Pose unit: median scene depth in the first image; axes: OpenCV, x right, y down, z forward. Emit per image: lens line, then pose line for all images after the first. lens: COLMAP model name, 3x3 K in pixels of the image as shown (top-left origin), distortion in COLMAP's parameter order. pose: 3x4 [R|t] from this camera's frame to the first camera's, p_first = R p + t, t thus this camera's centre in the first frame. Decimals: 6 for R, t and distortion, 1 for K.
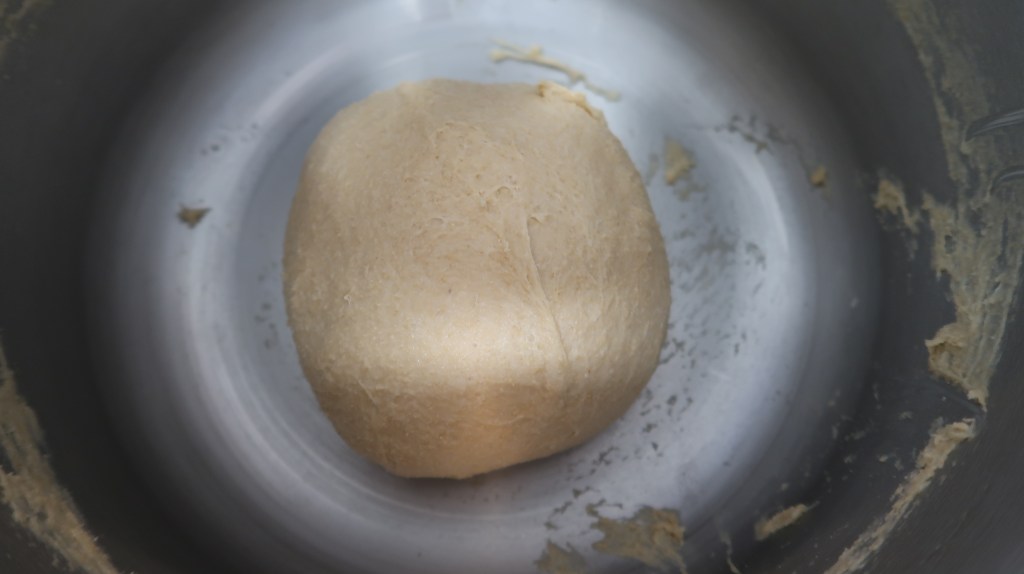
lens RADIAL K [[777.4, 0, 512.0], [0, 777.4, 287.0], [0, 0, 1]] dist [-0.045581, 0.005657]
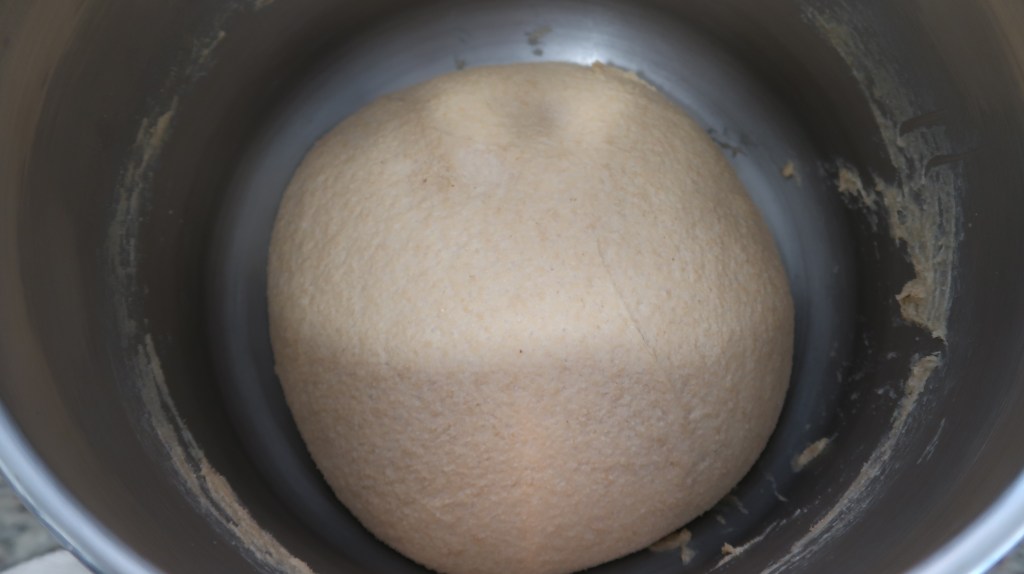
lens RADIAL K [[777.4, 0, 512.0], [0, 777.4, 287.0], [0, 0, 1]] dist [-0.045581, 0.005657]
pose [[0.983263, -0.180761, 0.022768, -0.129511], [0.180588, 0.983513, 0.009459, -0.076654], [-0.024102, -0.005189, 0.999696, -0.290820]]
